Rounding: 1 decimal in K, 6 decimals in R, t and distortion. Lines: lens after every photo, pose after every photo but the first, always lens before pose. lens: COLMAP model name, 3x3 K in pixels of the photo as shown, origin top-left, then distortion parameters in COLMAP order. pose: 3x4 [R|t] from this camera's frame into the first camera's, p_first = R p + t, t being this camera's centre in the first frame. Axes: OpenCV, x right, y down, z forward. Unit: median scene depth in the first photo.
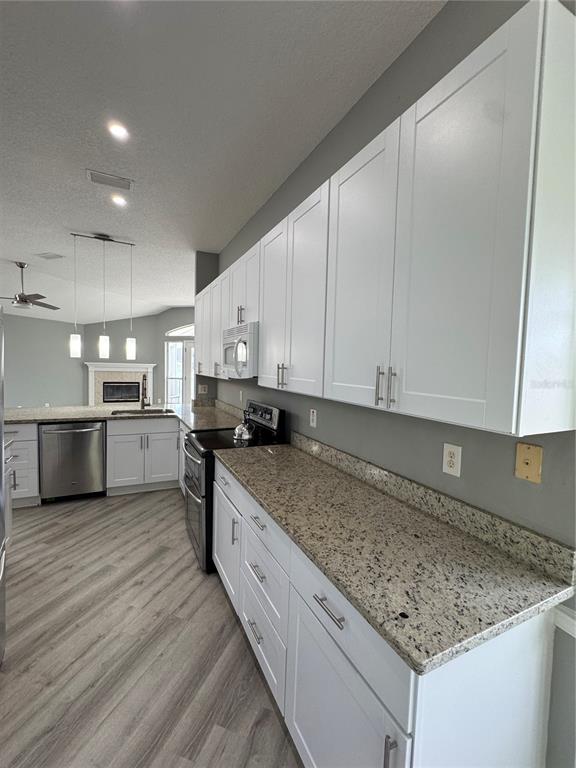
lens RADIAL K [[337.2, 0, 287.1], [0, 337.2, 384.9], [0, 0, 1]] dist [-0.002729, 0.000768]
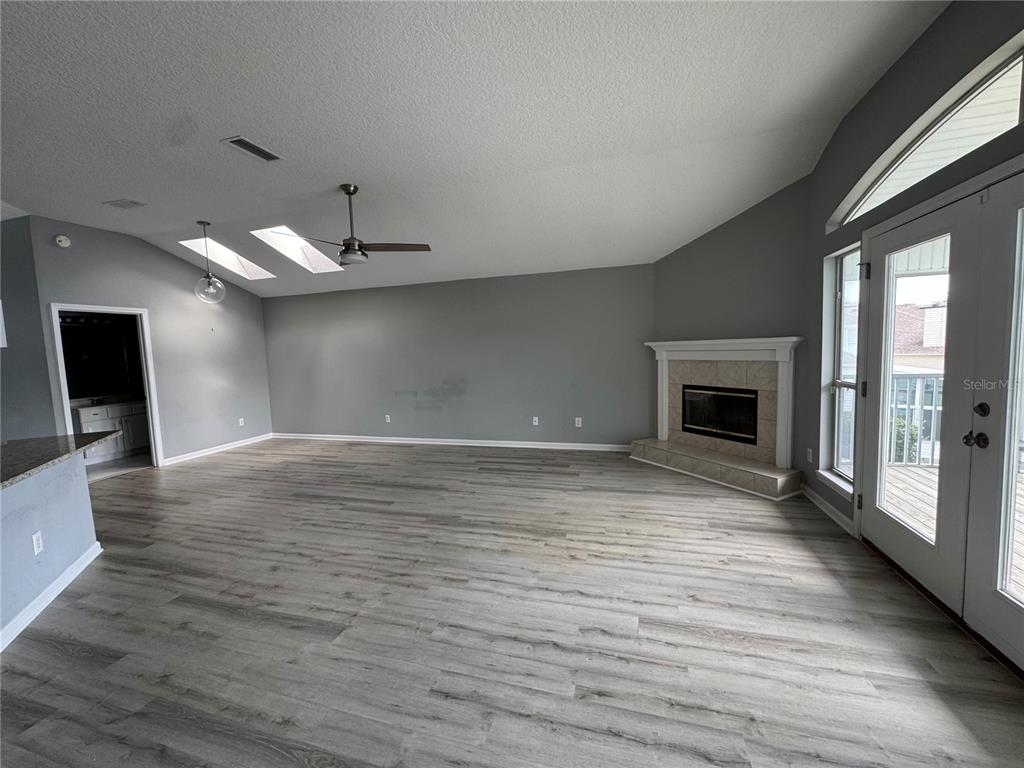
lens RADIAL K [[409.4, 0, 513.9], [0, 409.4, 387.7], [0, 0, 1]] dist [-0.002499, 0.000141]
pose [[0.041219, 0.068621, -0.996791, -0.047650], [-0.022850, 0.997443, 0.067721, -0.090790], [0.998889, 0.019985, 0.042682, 1.898581]]
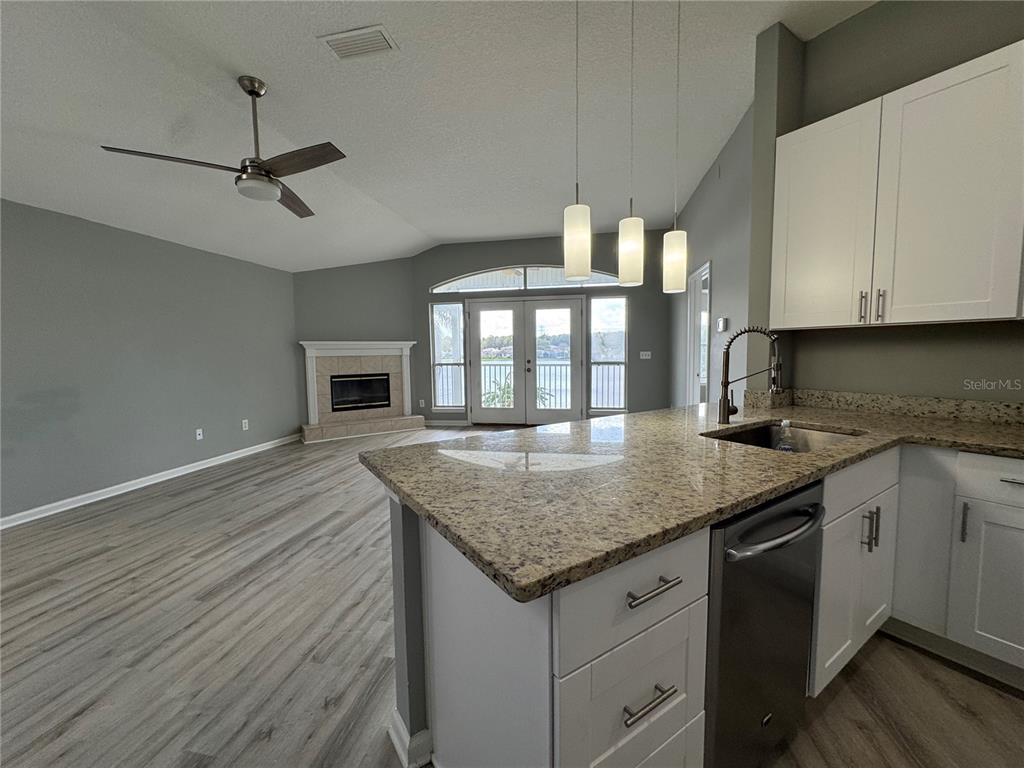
lens RADIAL K [[409.4, 0, 511.0], [0, 409.4, 384.0], [0, 0, 1]] dist [-0.002499, 0.000141]
pose [[0.990308, -0.050502, 0.129384, -0.840287], [0.047608, 0.998544, 0.025363, 0.006393], [-0.130476, -0.018958, 0.991270, 0.693030]]
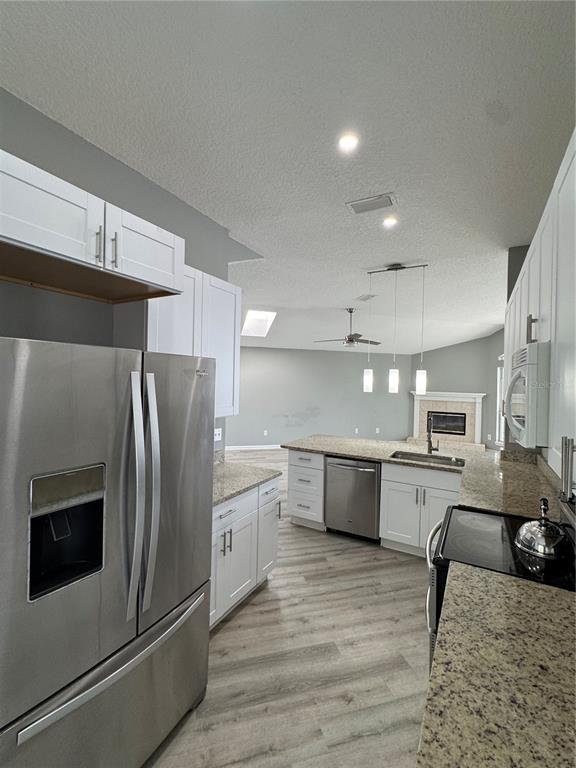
lens RADIAL K [[337.2, 0, 288.8], [0, 337.2, 384.4], [0, 0, 1]] dist [-0.002729, 0.000768]
pose [[0.571549, -0.006014, -0.820546, 0.073734], [-0.053648, 0.997560, -0.044680, -0.051794], [0.818813, 0.069557, 0.569831, 0.257893]]
